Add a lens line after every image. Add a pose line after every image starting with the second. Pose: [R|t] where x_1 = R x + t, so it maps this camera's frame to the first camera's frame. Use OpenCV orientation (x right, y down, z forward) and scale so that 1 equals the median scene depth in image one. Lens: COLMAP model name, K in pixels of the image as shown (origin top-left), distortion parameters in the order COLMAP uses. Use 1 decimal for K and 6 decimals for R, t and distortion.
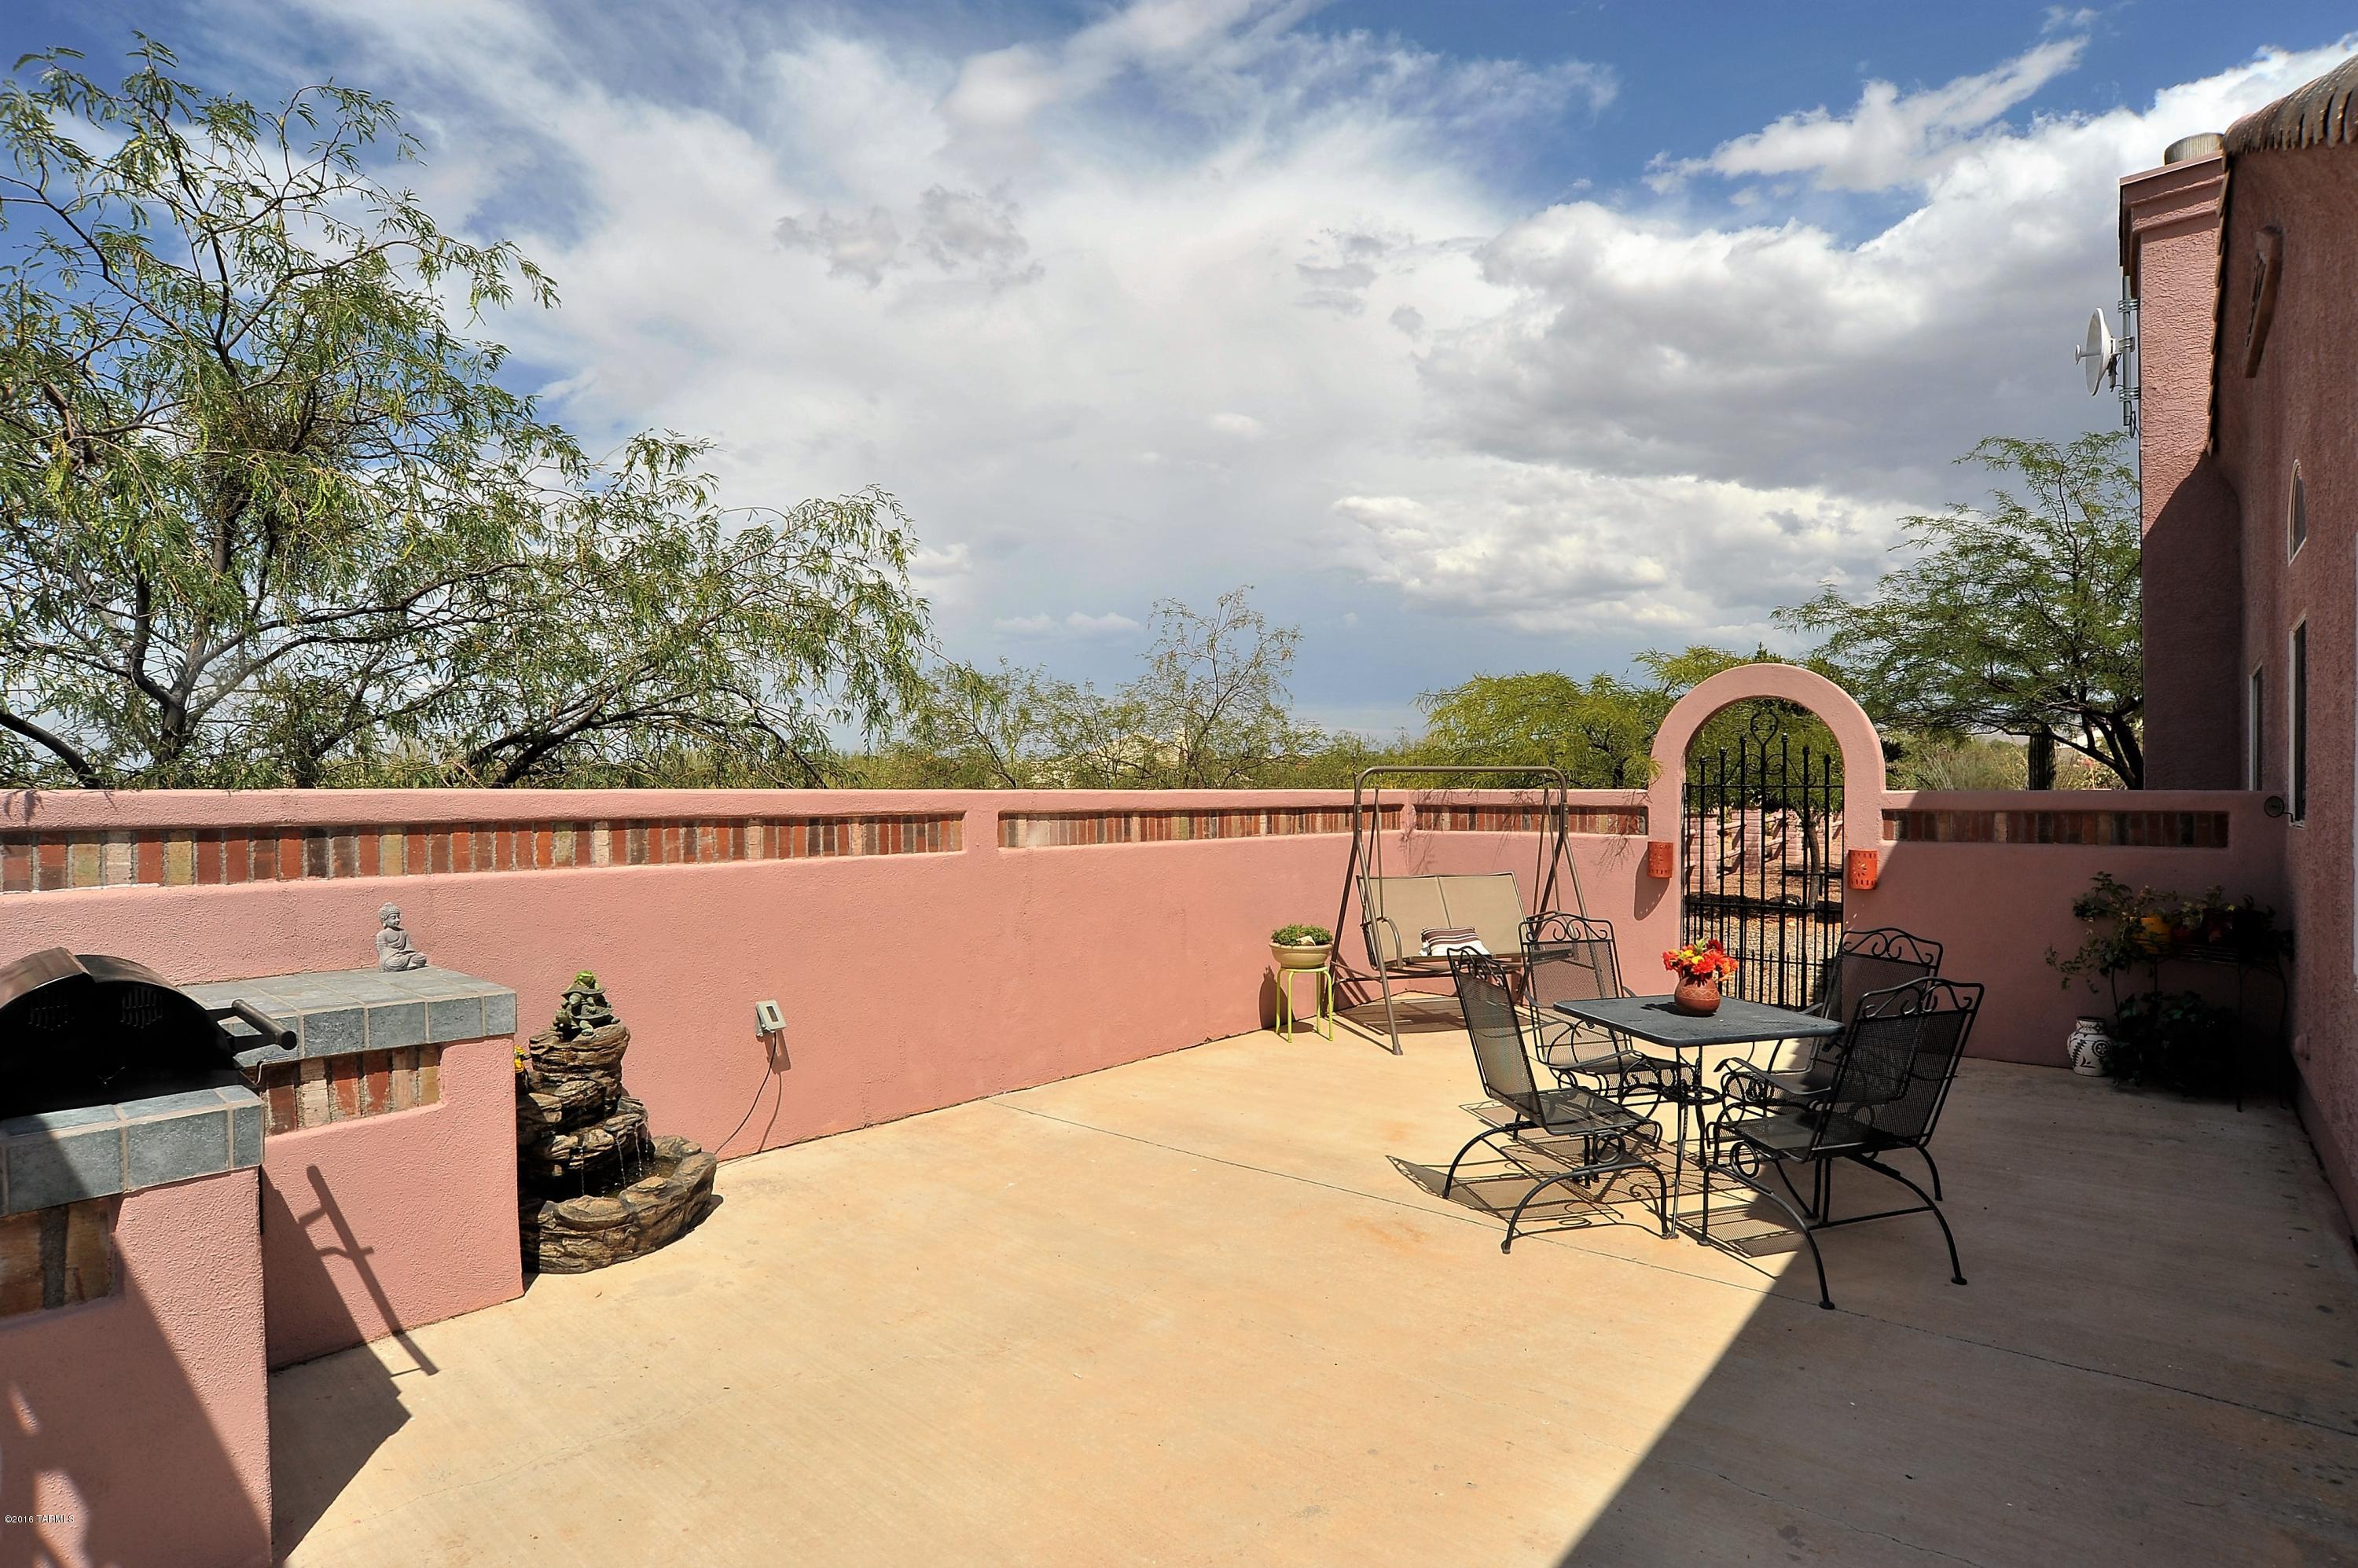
lens RADIAL K [[1226.0, 0, 1192.2], [0, 1226.0, 789.4], [0, 0, 1]] dist [-0.033110, 0.013350]
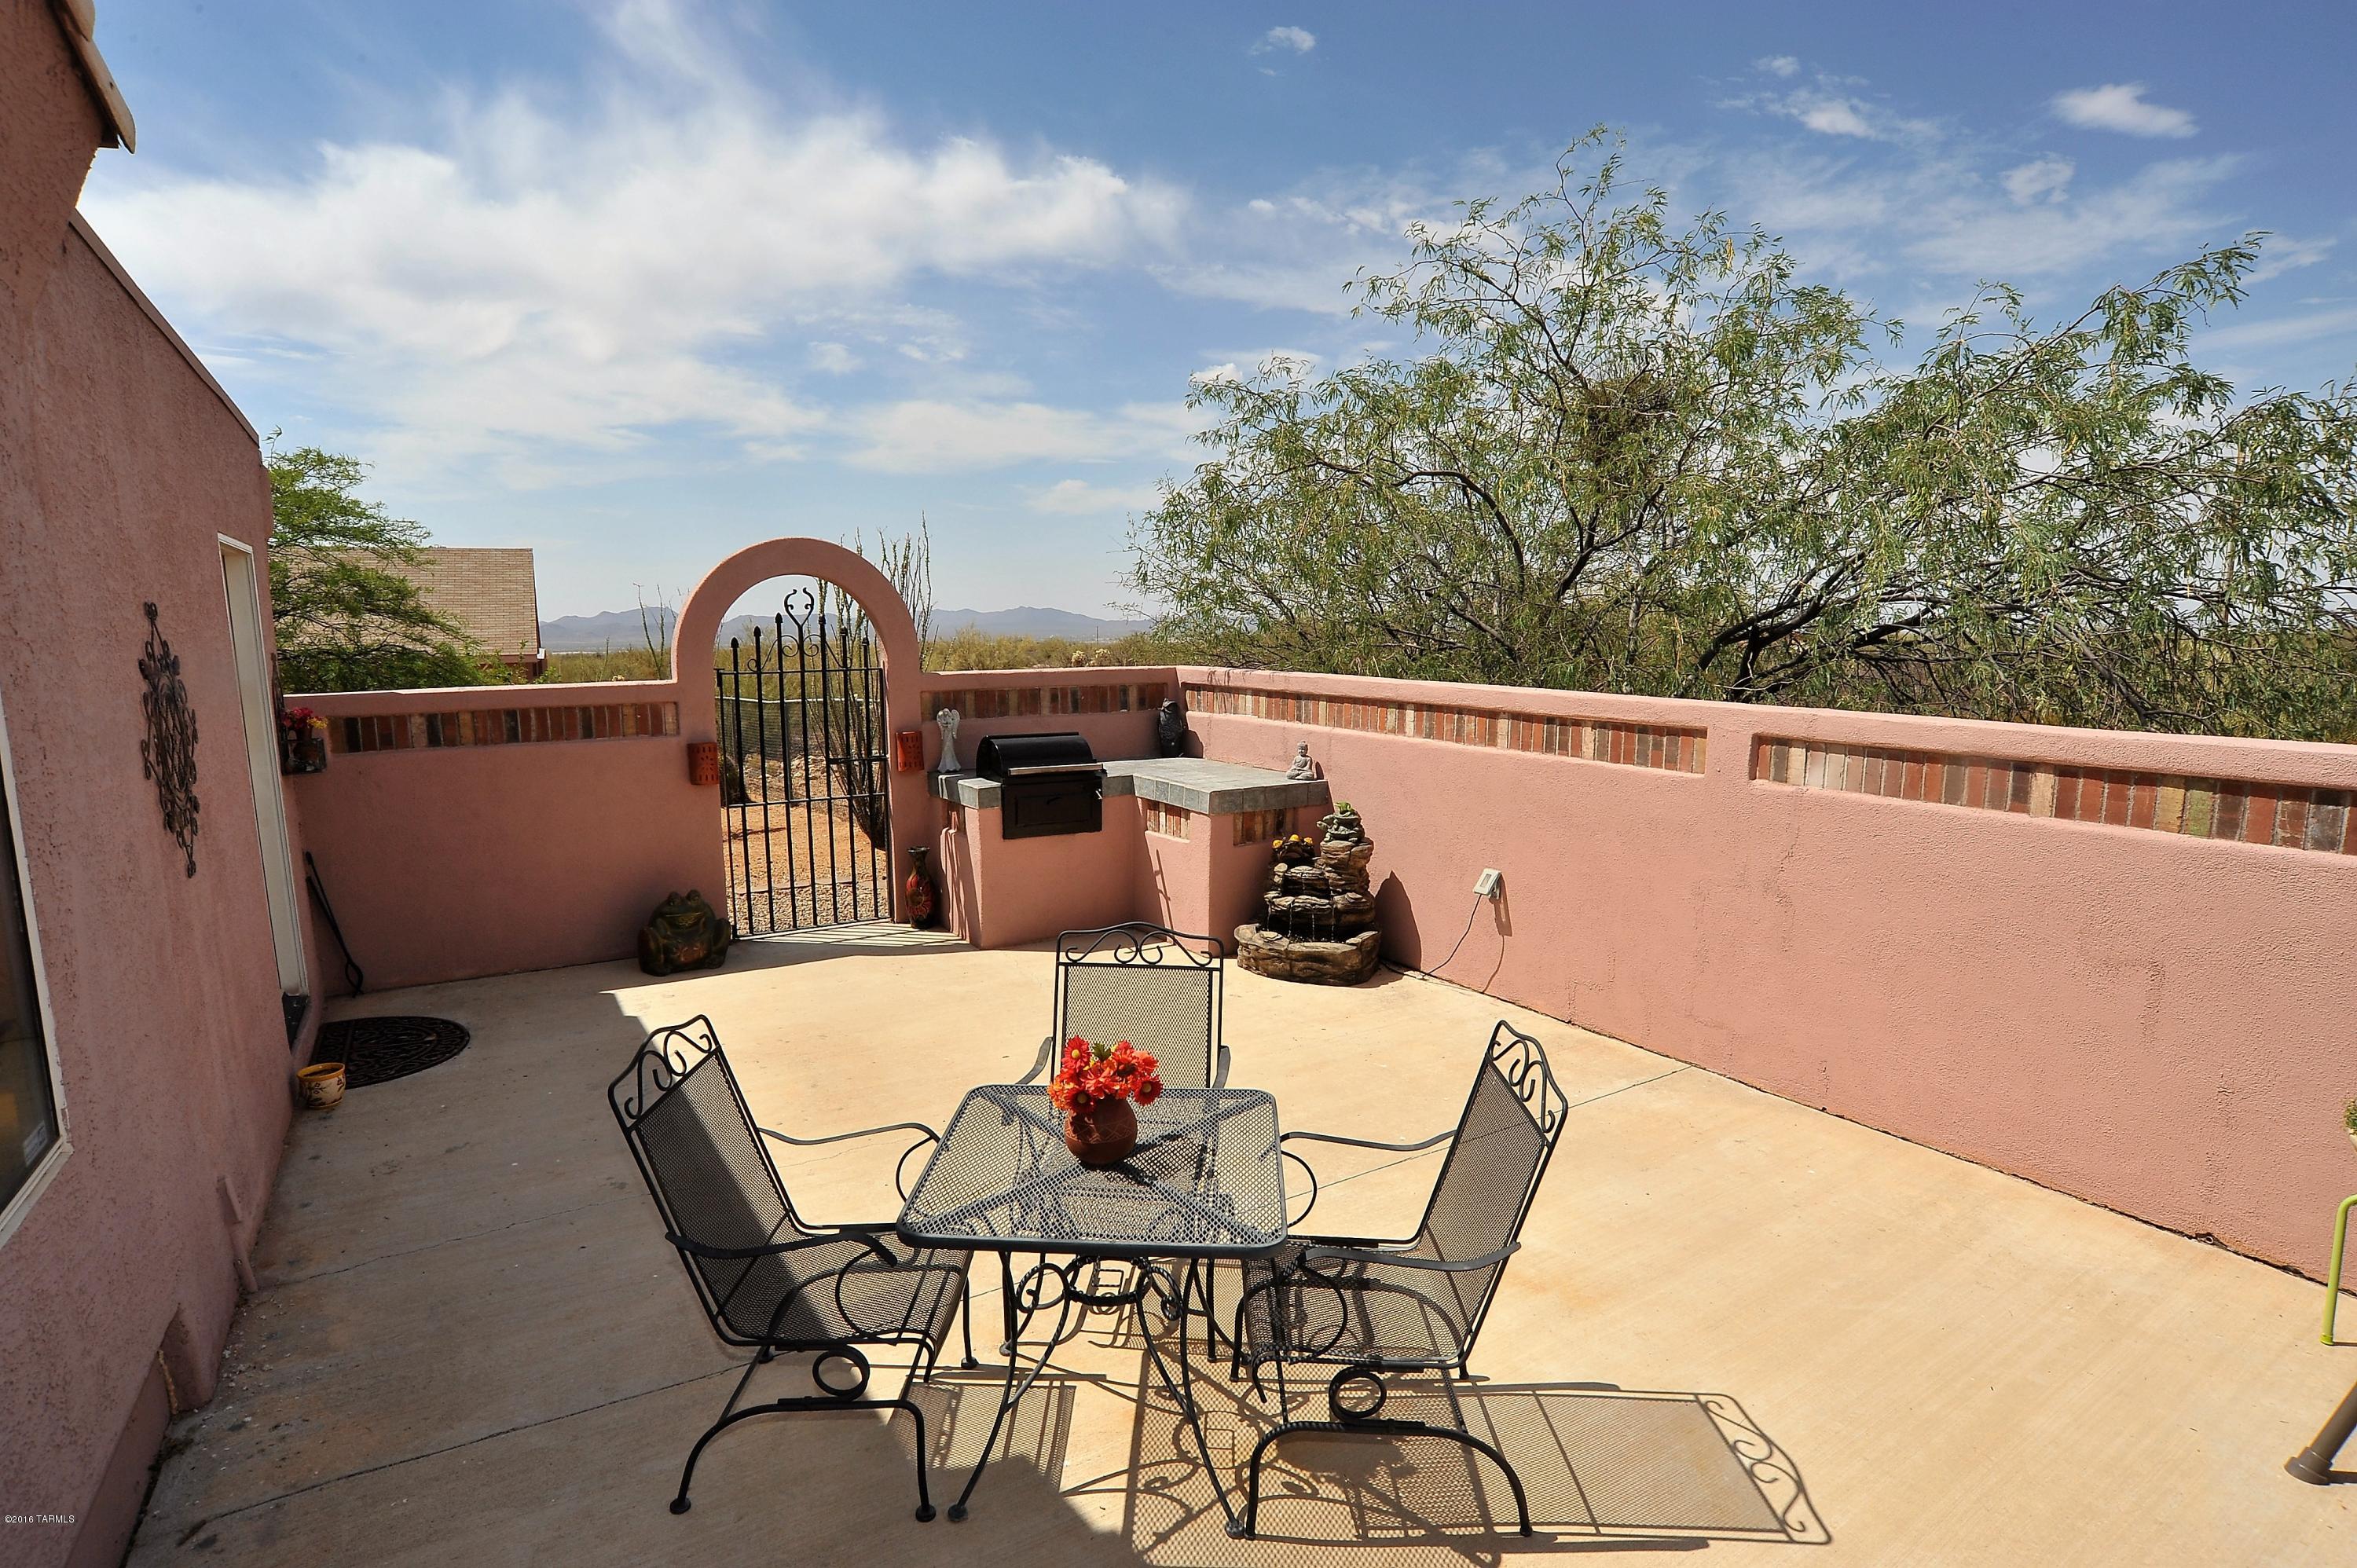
lens RADIAL K [[1225.4, 0, 1173.8], [0, 1225.4, 787.0], [0, 0, 1]] dist [-0.033110, 0.013350]
pose [[-0.304209, 0.140938, -0.942122, 0.957749], [0.007130, 0.989304, 0.145694, -0.088472], [0.952579, 0.037604, -0.301960, 1.218100]]
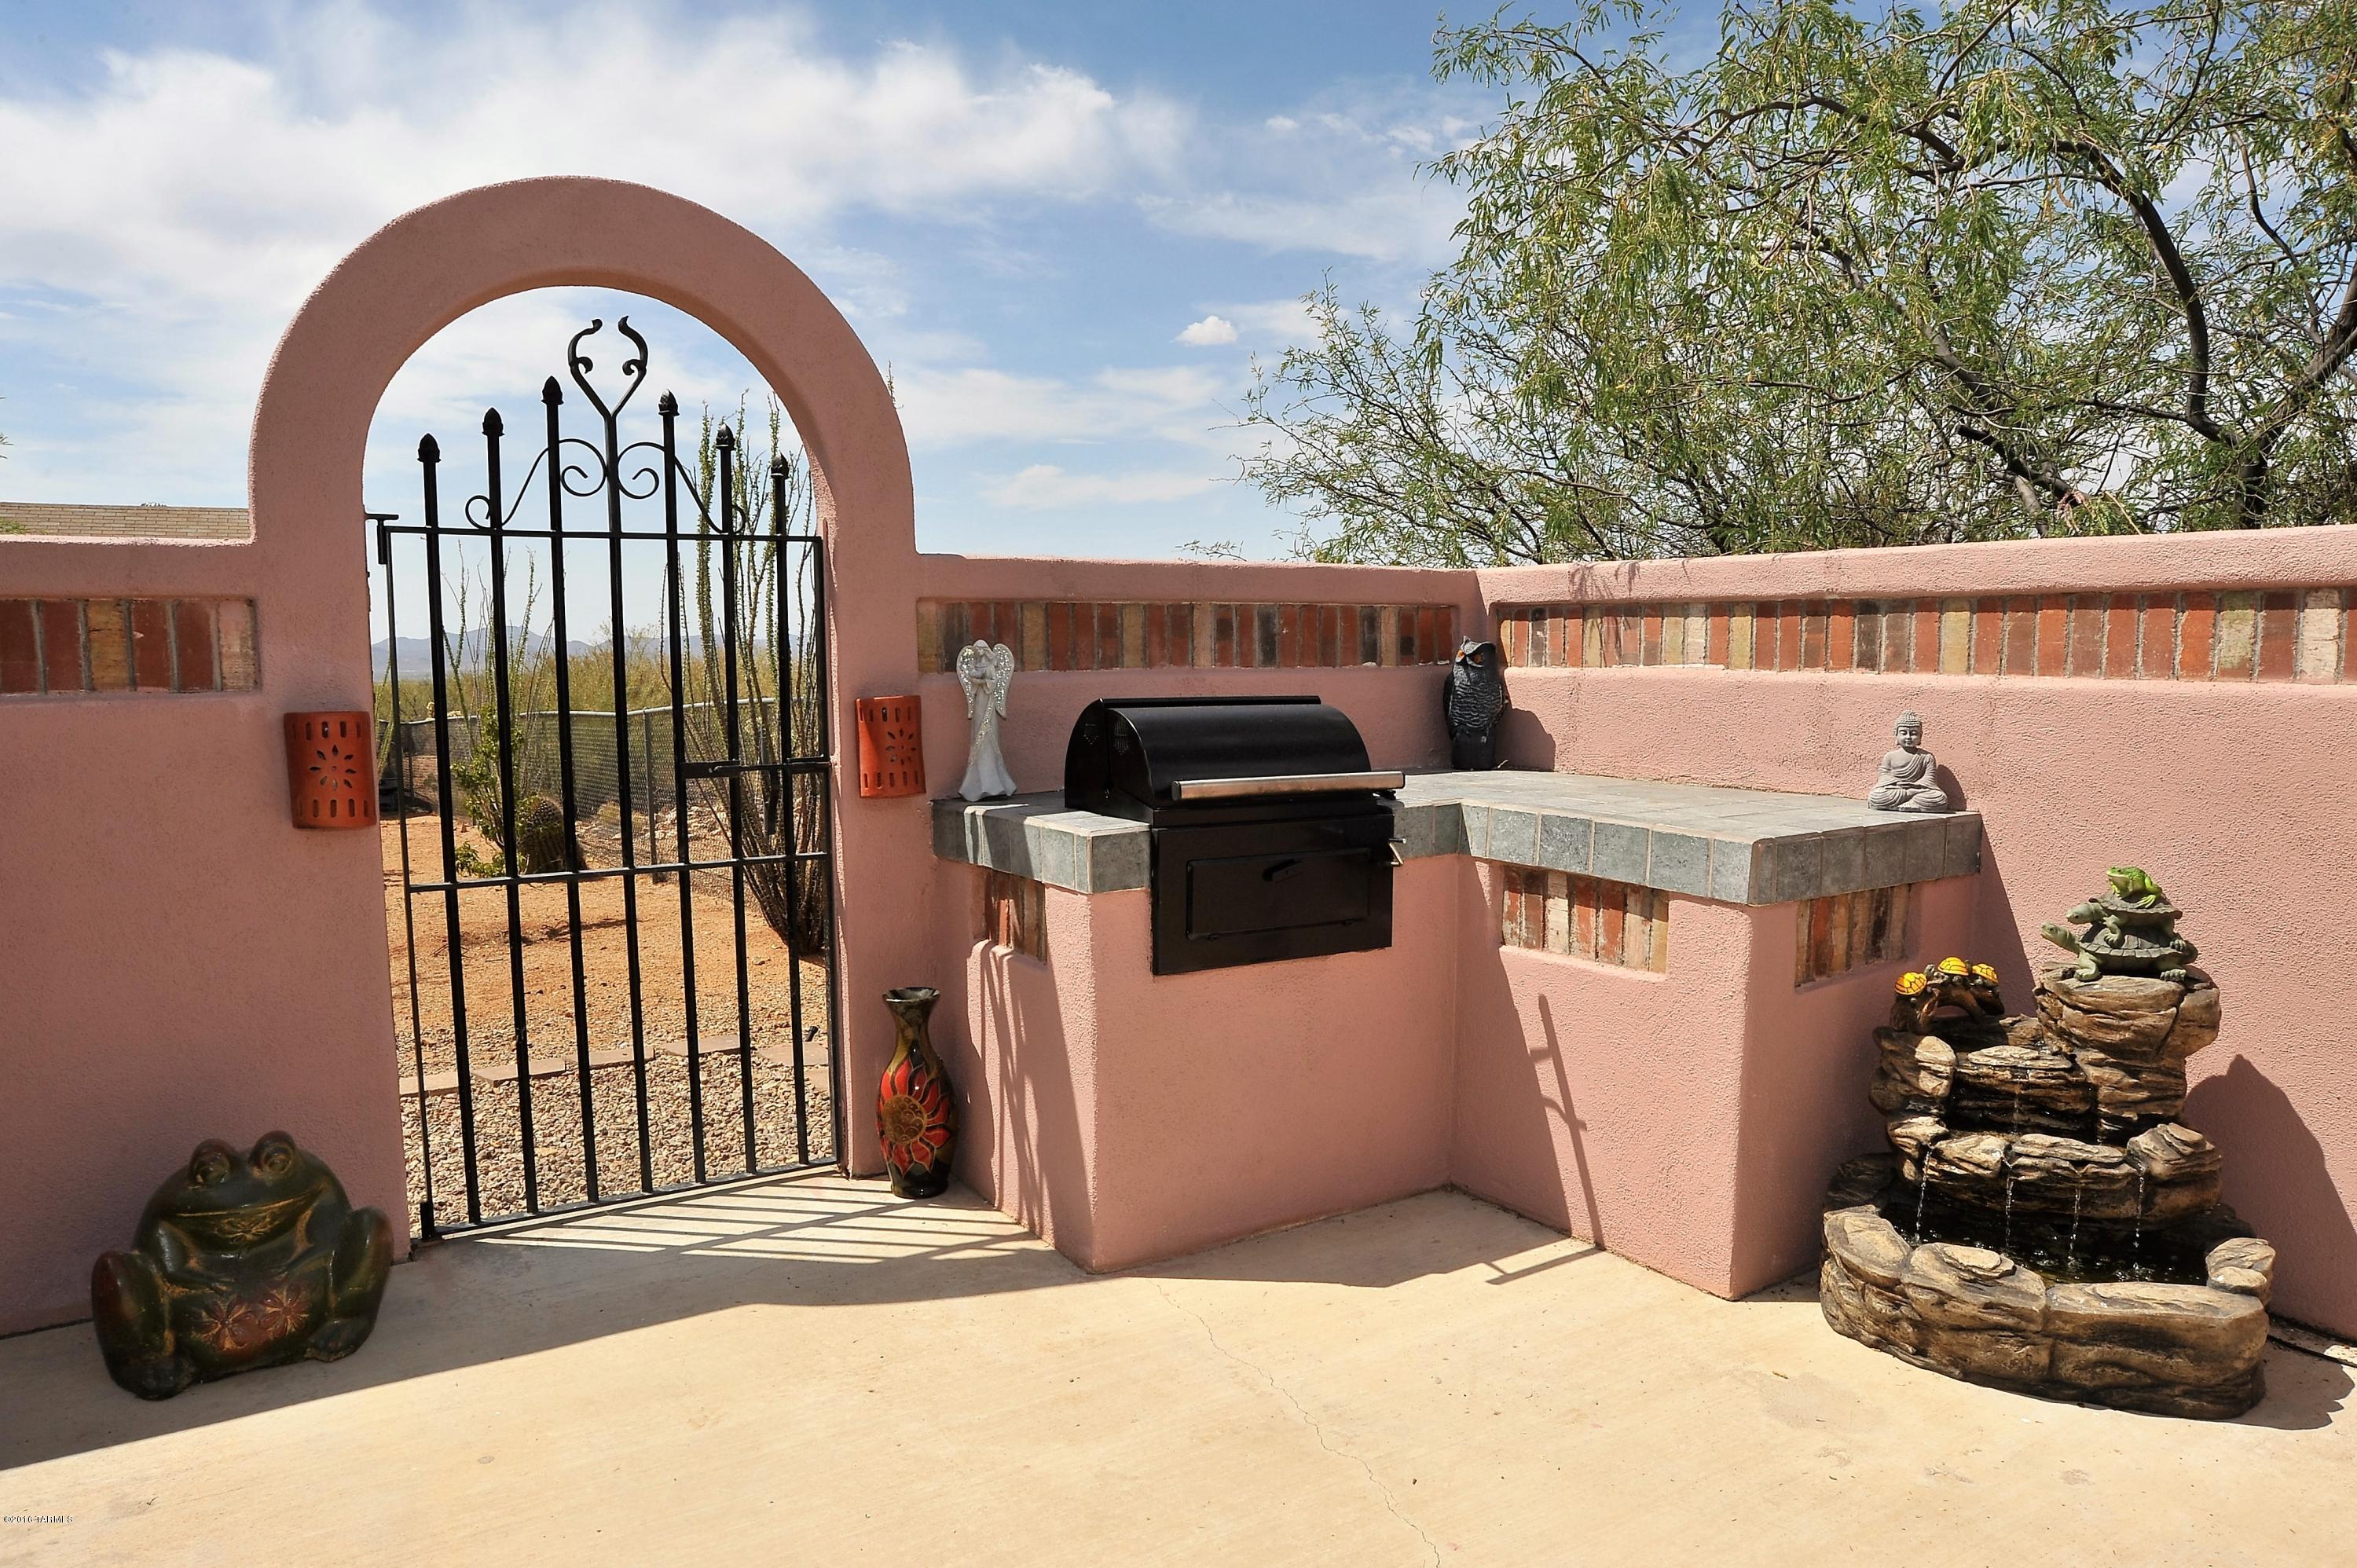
lens RADIAL K [[1505.7, 0, 1204.2], [0, 1505.7, 786.6], [0, 0, 1]] dist [-0.048468, 0.017119]
pose [[-0.276261, 0.100702, -0.955792, 0.228224], [0.007215, 0.994685, 0.102715, 0.042199], [0.961056, 0.021480, -0.275519, 0.761854]]
